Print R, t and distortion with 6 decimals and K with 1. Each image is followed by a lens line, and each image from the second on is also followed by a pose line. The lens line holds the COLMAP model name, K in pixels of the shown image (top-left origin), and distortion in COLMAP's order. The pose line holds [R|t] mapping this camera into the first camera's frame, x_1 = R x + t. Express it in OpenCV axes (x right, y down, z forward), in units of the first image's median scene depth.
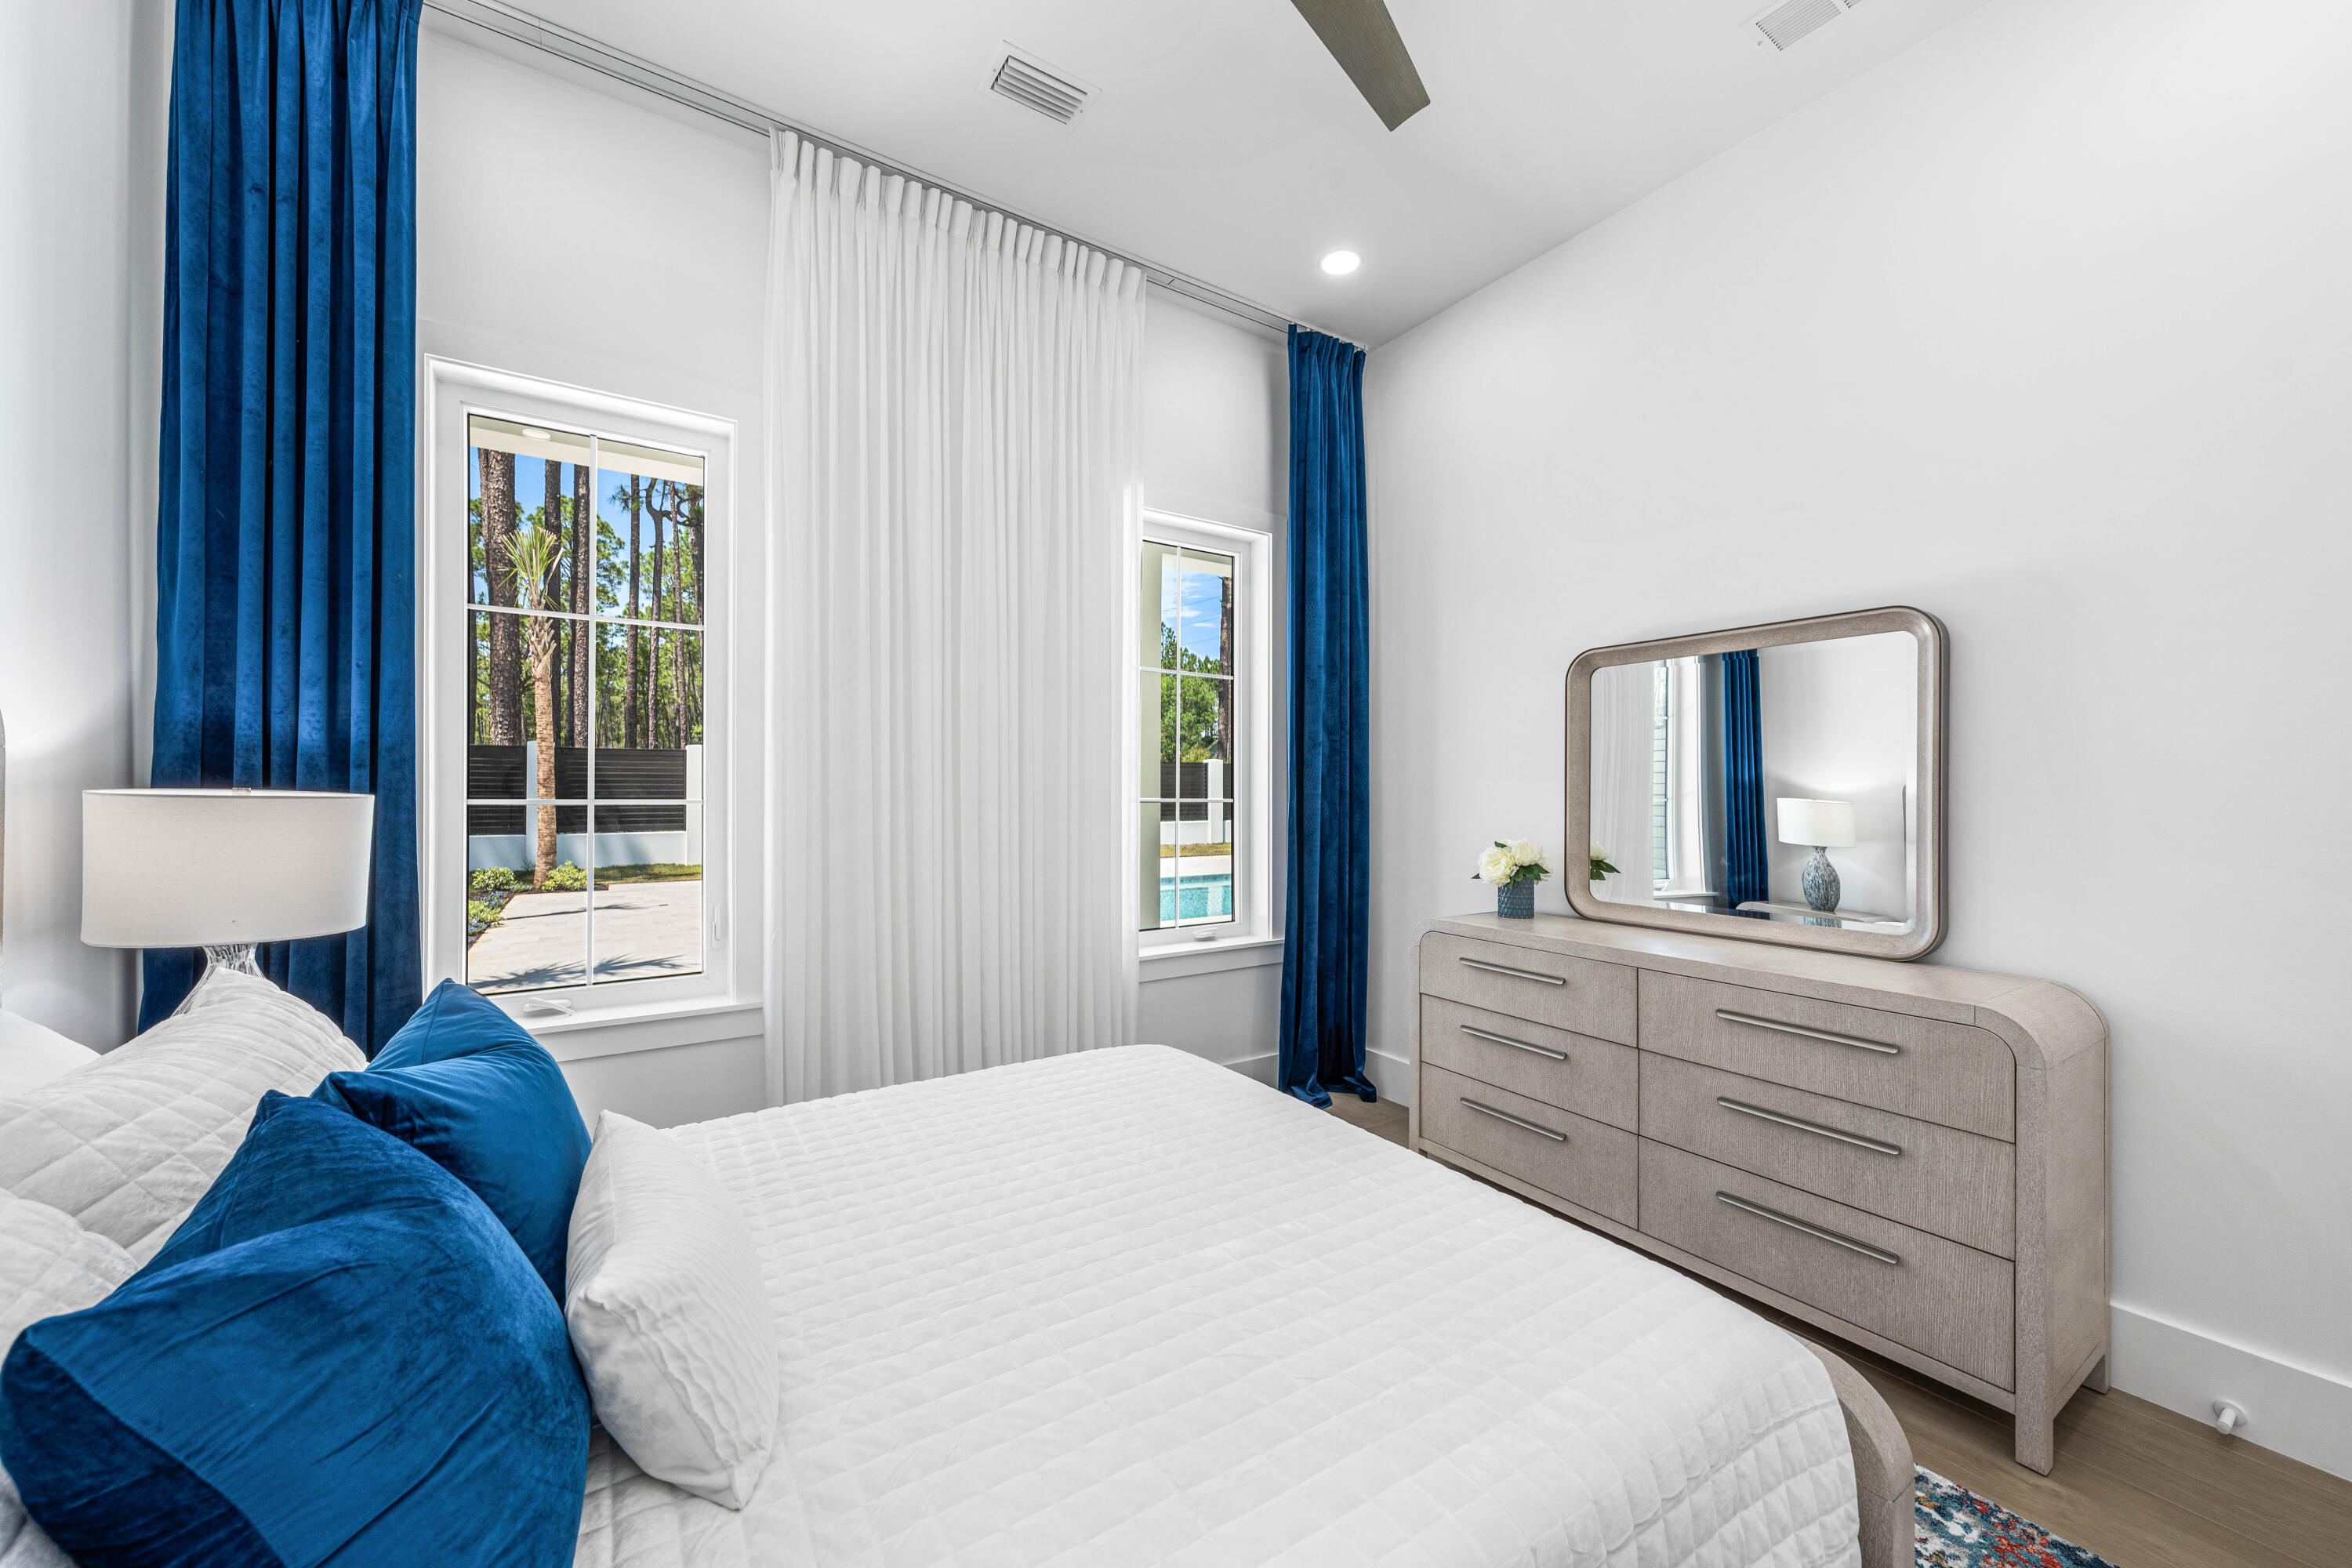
lens RADIAL K [[857.1, 0, 1168.3], [0, 857.1, 788.4], [0, 0, 1]] dist [-0.002207, 0.000071]
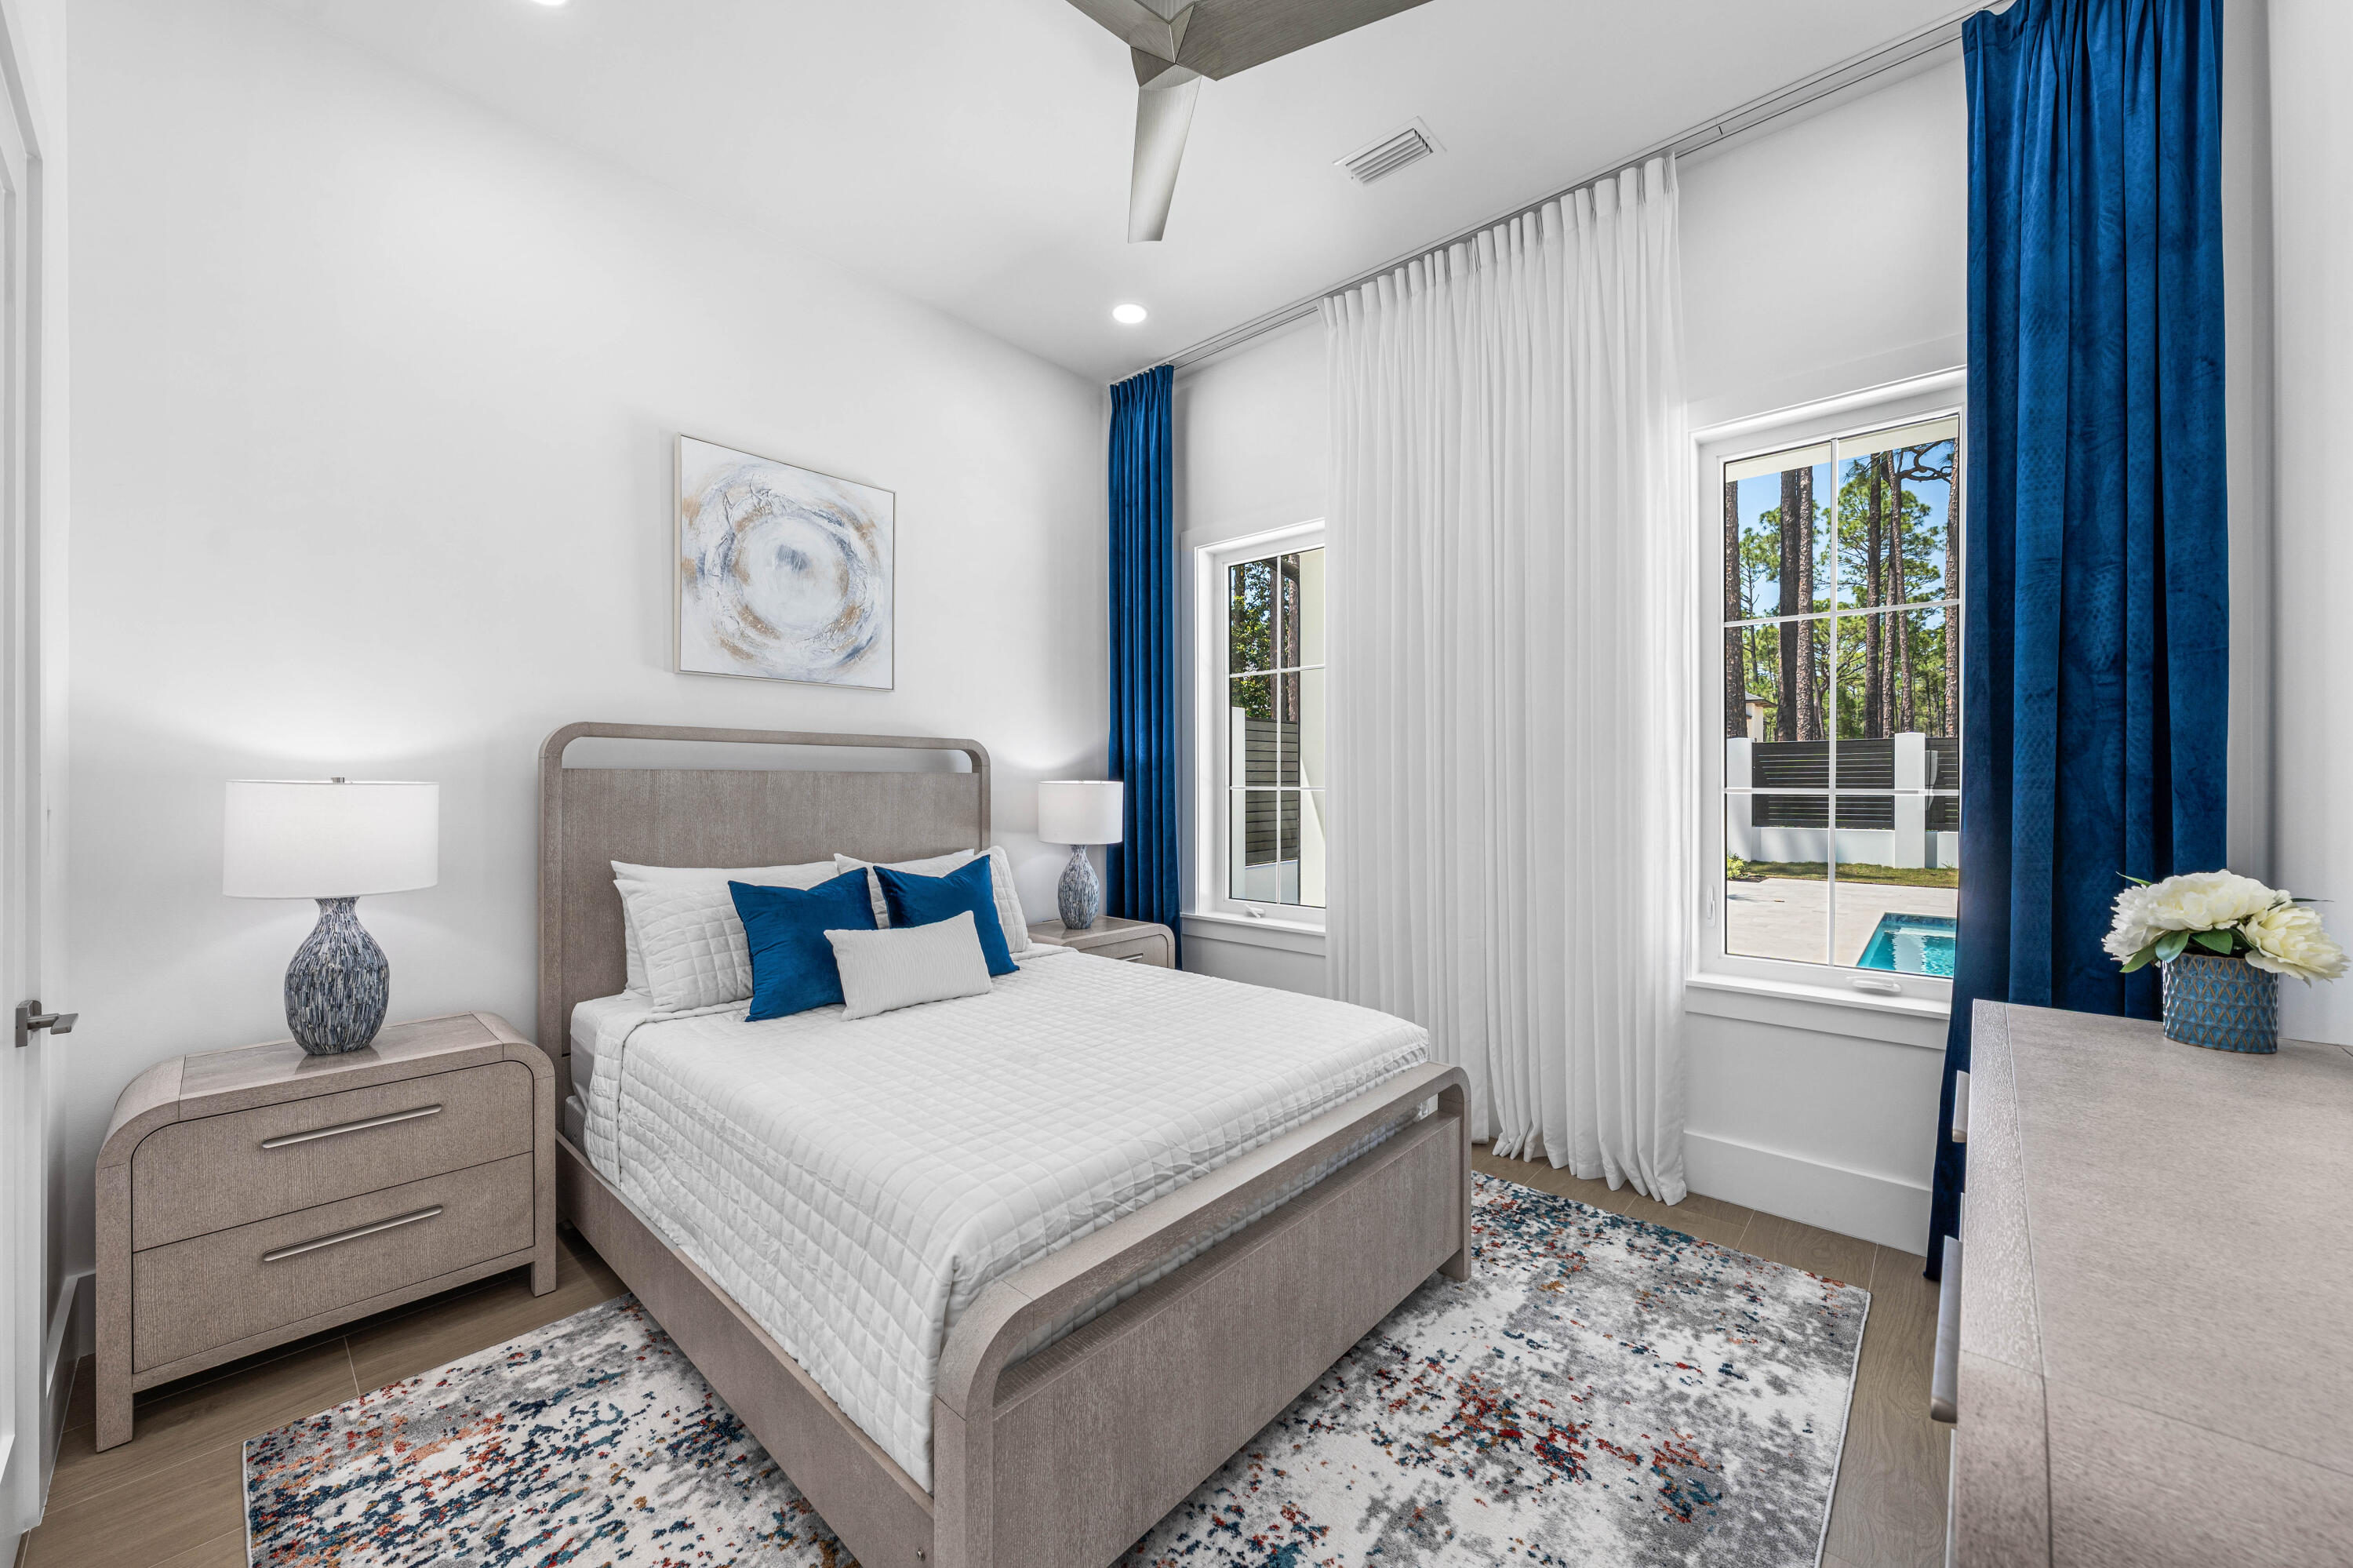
lens RADIAL K [[857.5, 0, 1169.0], [0, 857.5, 781.8], [0, 0, 1]] dist [-0.002207, 0.000071]
pose [[0.264434, -0.002183, -0.964401, 0.743725], [0.000146, 0.999998, -0.002224, 0.009391], [0.964404, 0.000447, 0.264433, 0.361694]]
